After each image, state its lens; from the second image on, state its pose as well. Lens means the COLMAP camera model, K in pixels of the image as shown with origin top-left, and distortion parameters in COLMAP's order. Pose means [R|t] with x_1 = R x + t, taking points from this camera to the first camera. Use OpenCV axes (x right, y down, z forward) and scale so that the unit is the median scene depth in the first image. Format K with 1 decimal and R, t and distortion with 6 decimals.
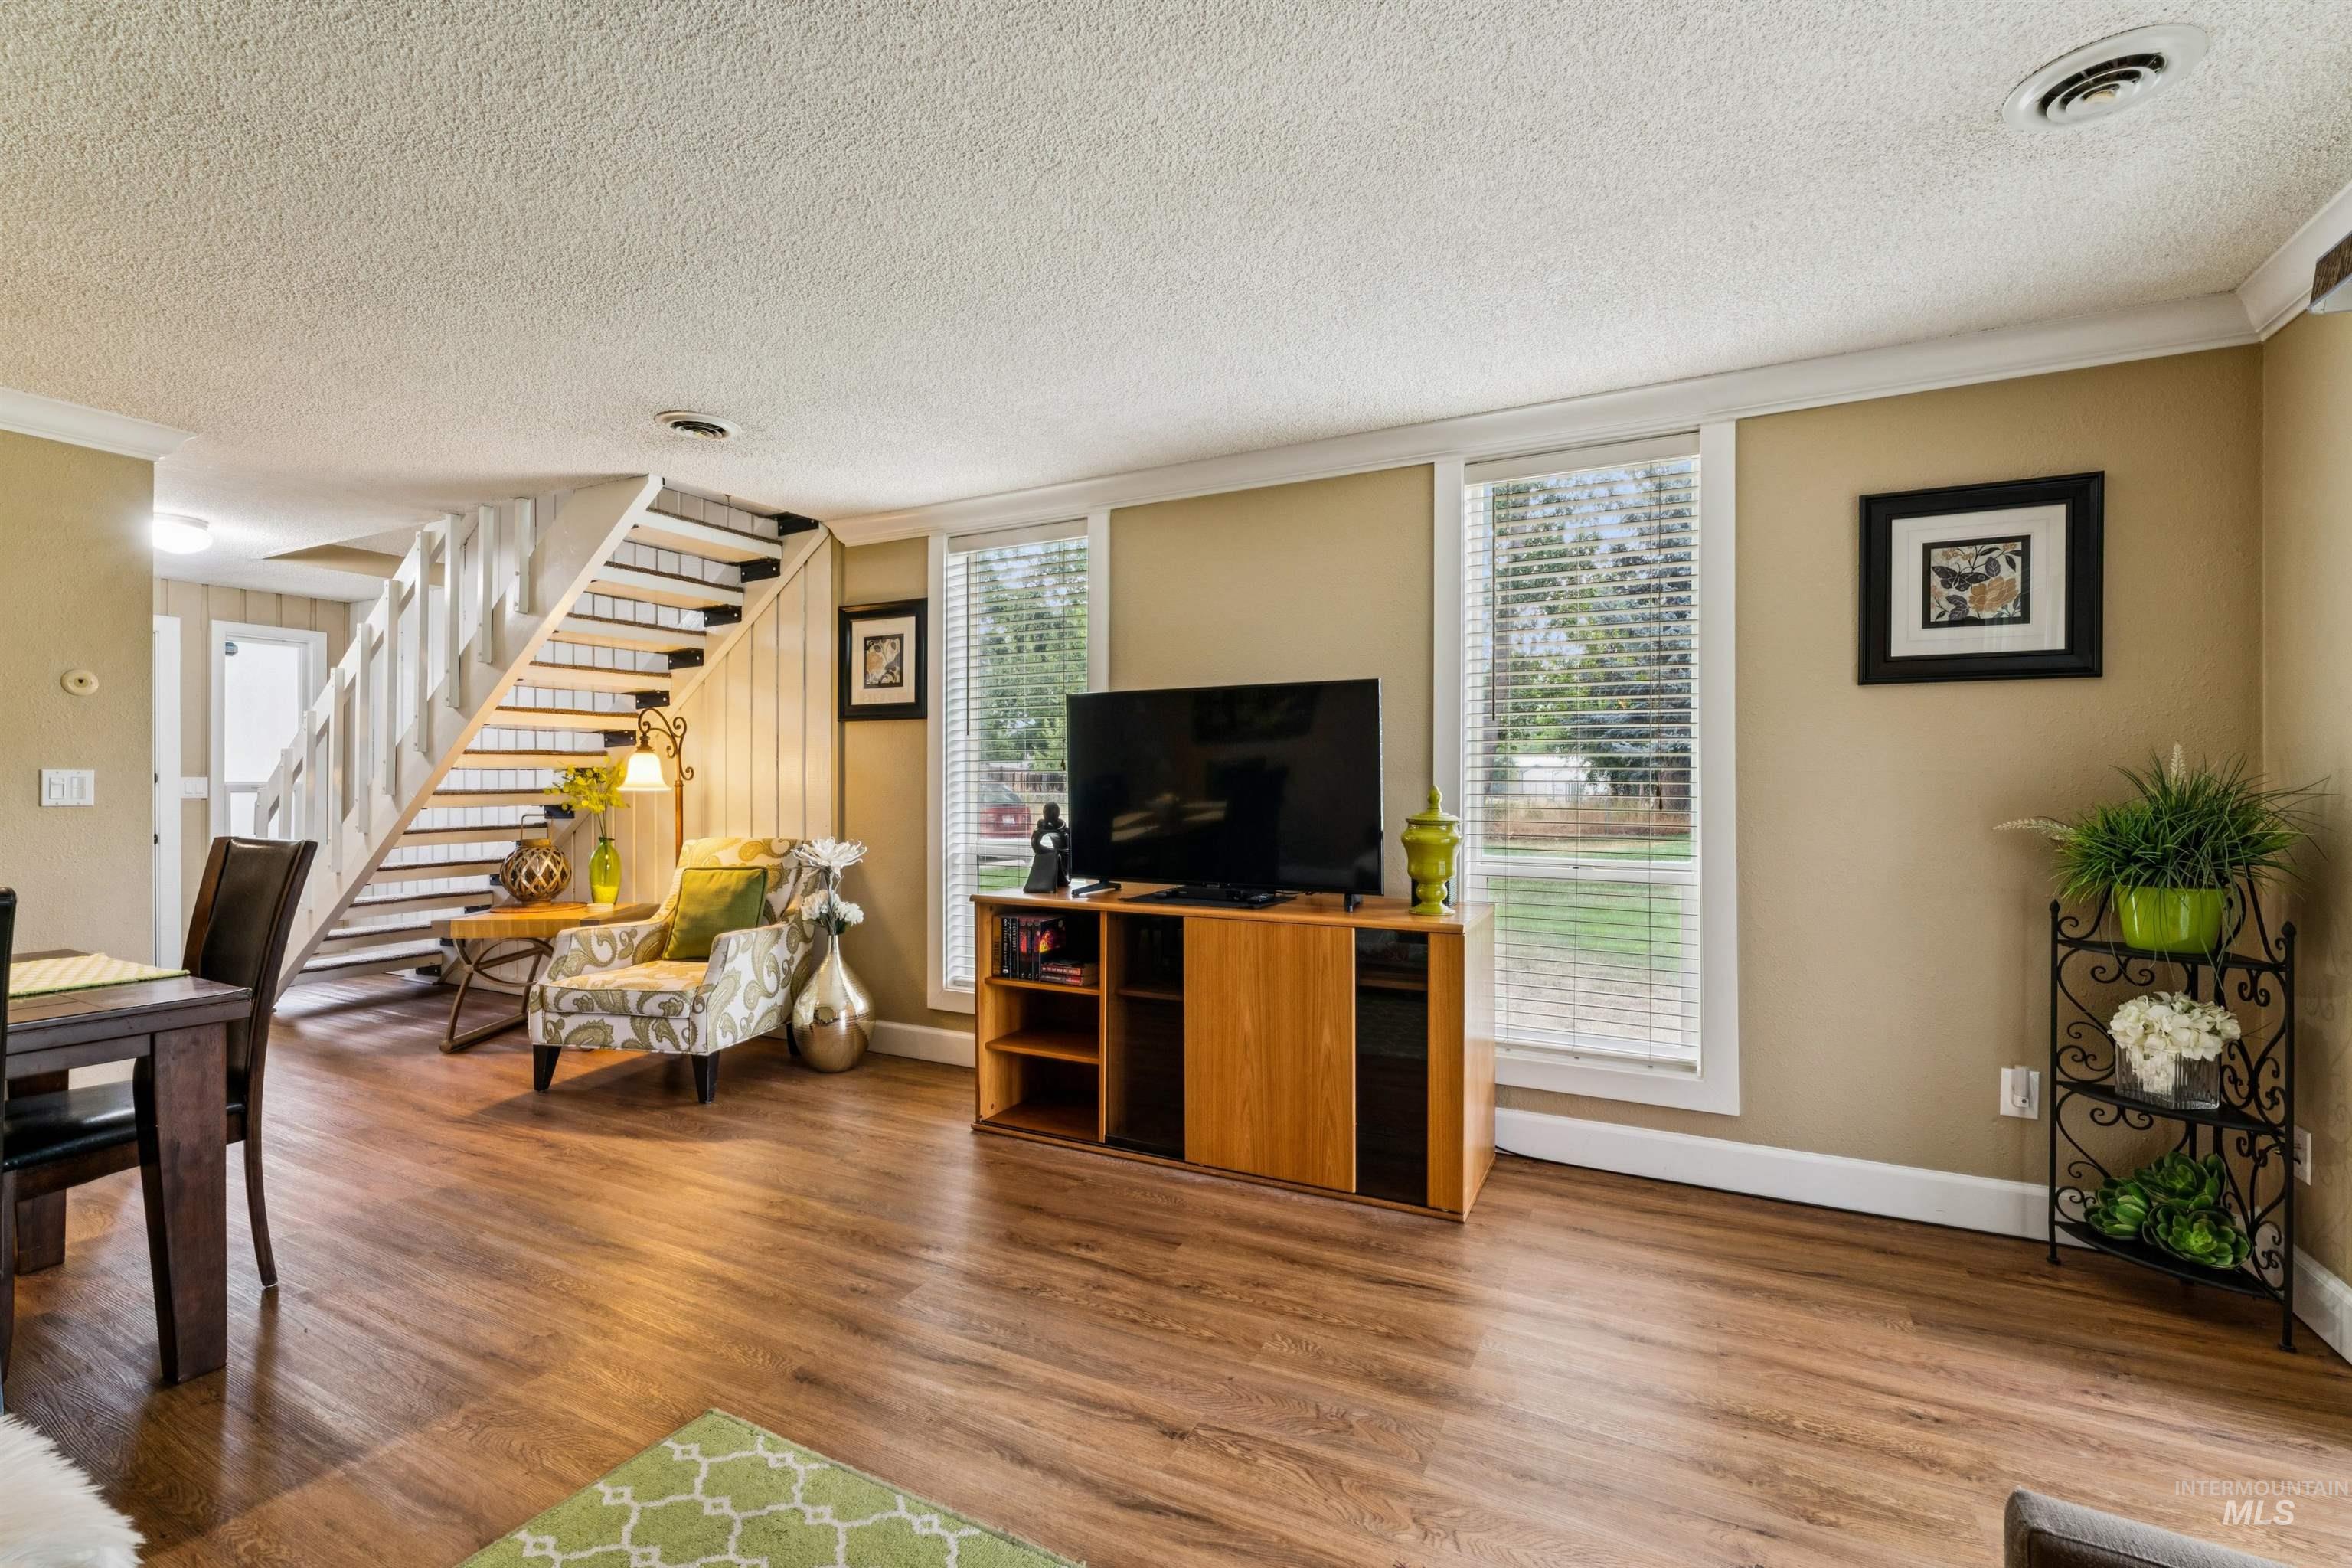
lens RADIAL K [[1005.2, 0, 1176.9], [0, 1005.2, 781.5], [0, 0, 1]] dist [-0.001538, -0.000866]
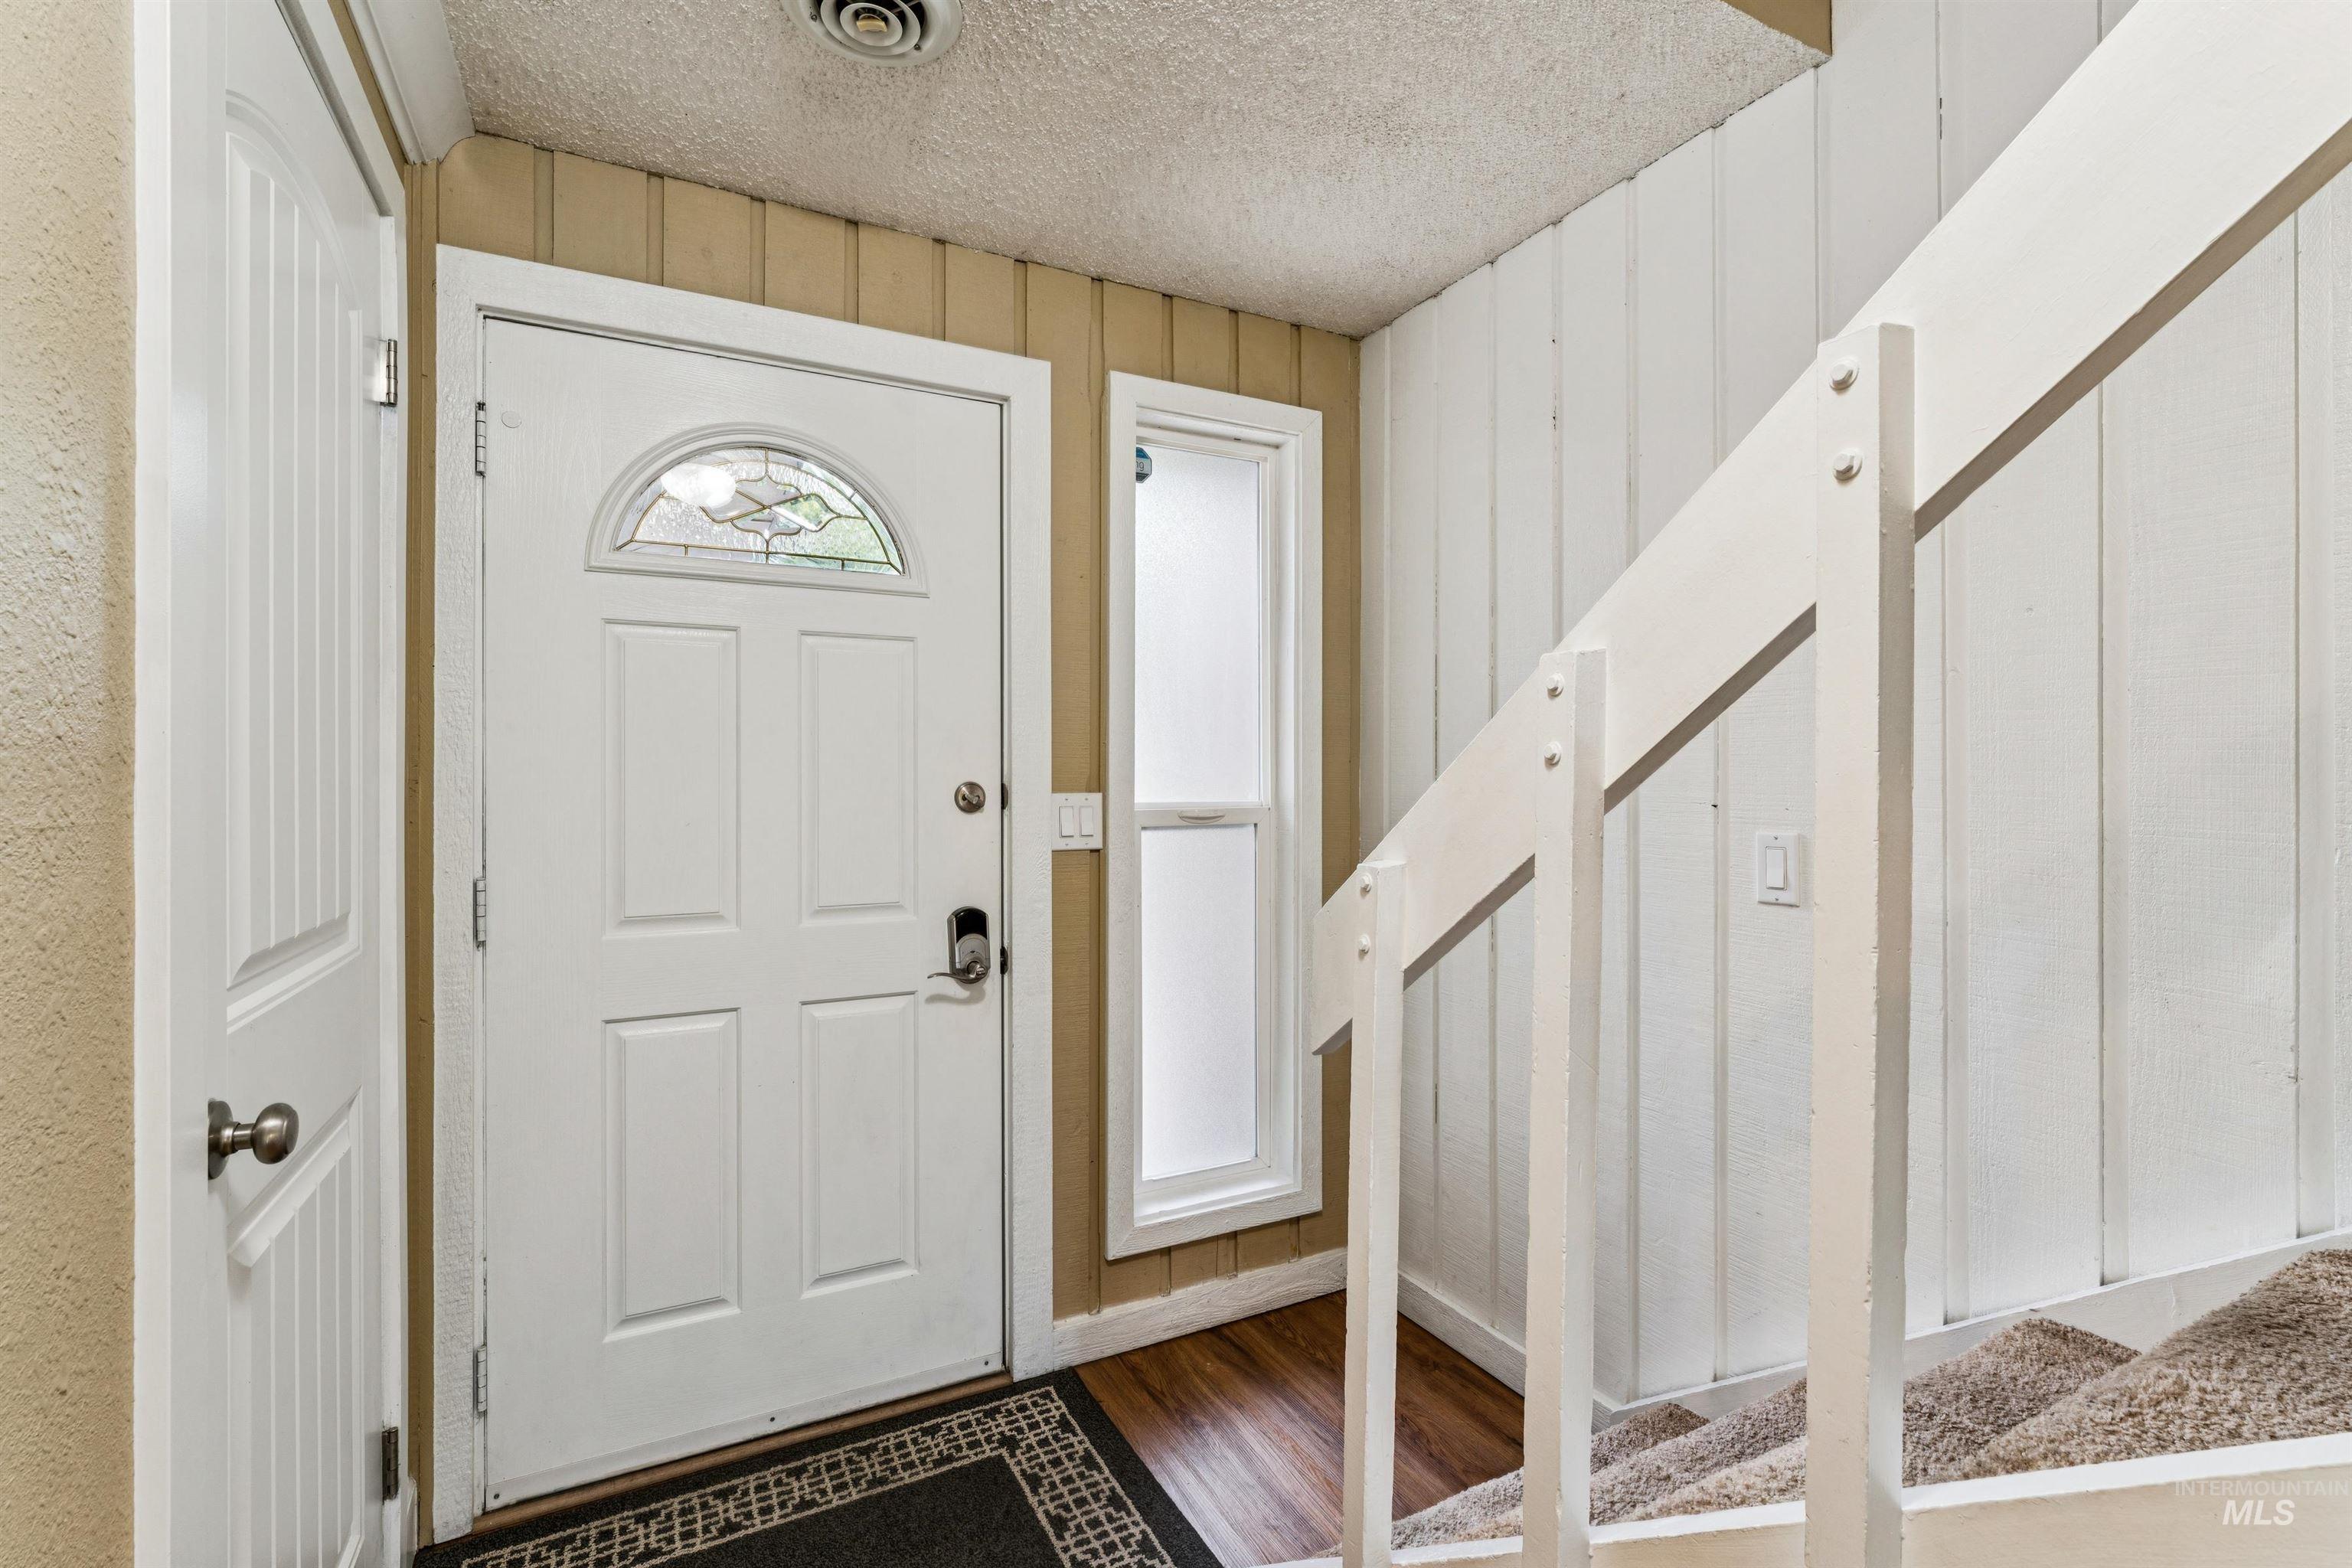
lens RADIAL K [[1055.8, 0, 1186.1], [0, 1055.8, 781.7], [0, 0, 1]] dist [-0.003858, 0.000869]
pose [[0.816276, -0.000811, -0.577661, -0.691245], [0.001485, 0.999999, 0.000695, -0.008378], [0.577660, -0.001425, 0.816277, 0.675373]]
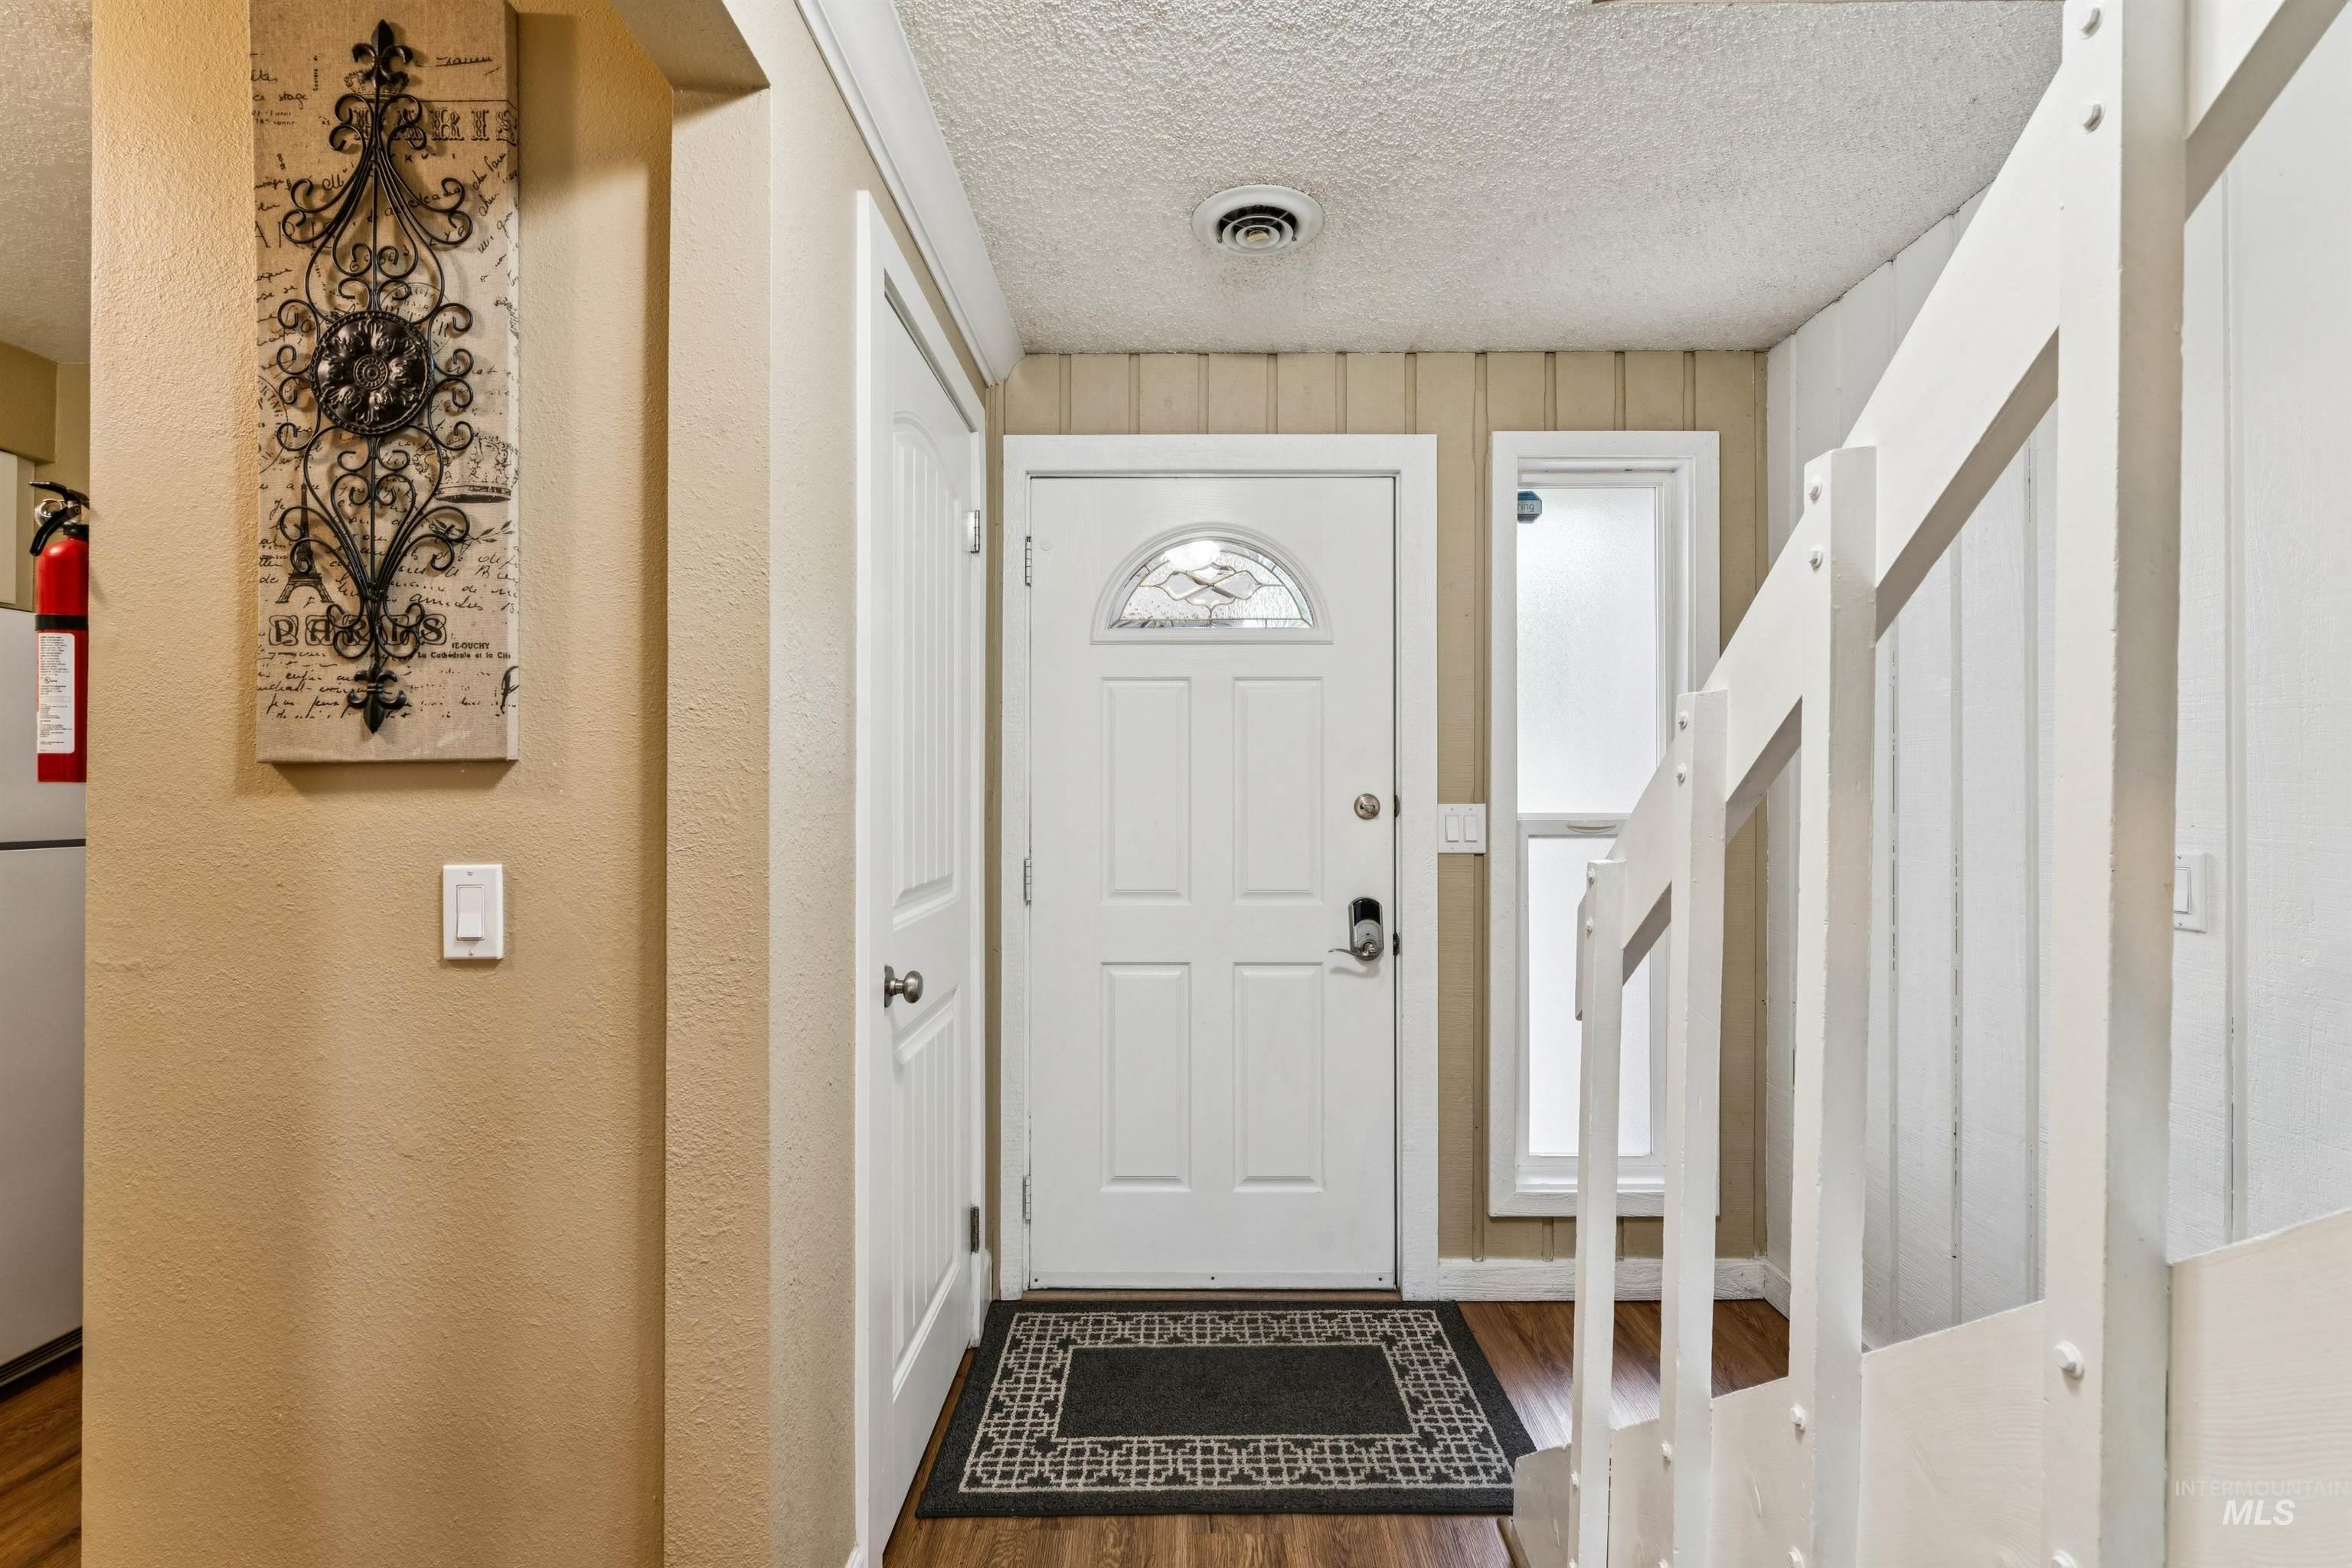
lens RADIAL K [[1055.8, 0, 1171.7], [0, 1055.8, 794.0], [0, 0, 1]] dist [-0.003858, 0.000869]
pose [[0.447990, 0.001879, -0.894036, -0.606114], [-0.001125, 0.999998, 0.001538, -0.008608], [0.894038, 0.000317, 0.447992, 0.659634]]
